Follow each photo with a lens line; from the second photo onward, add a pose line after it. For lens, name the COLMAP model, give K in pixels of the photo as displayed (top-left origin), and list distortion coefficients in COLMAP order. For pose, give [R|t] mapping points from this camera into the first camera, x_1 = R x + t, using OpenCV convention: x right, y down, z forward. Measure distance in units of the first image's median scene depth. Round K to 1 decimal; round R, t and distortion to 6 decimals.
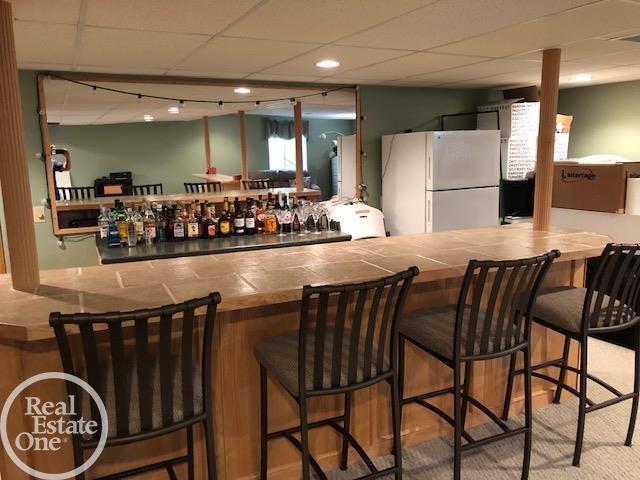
lens RADIAL K [[532.4, 0, 320.5], [0, 532.4, 237.2], [0, 0, 1]] dist [0.033475, -0.025126]
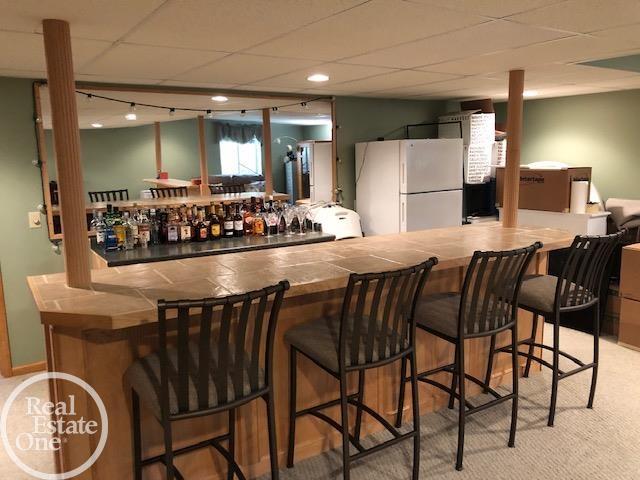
lens RADIAL K [[532.4, 0, 319.5], [0, 532.4, 240.6], [0, 0, 1]] dist [0.033475, -0.025126]
pose [[0.992318, -0.018270, 0.122360, -0.114677], [0.018646, 0.999824, -0.001925, 0.008660], [-0.122303, 0.004192, 0.992484, -0.072828]]
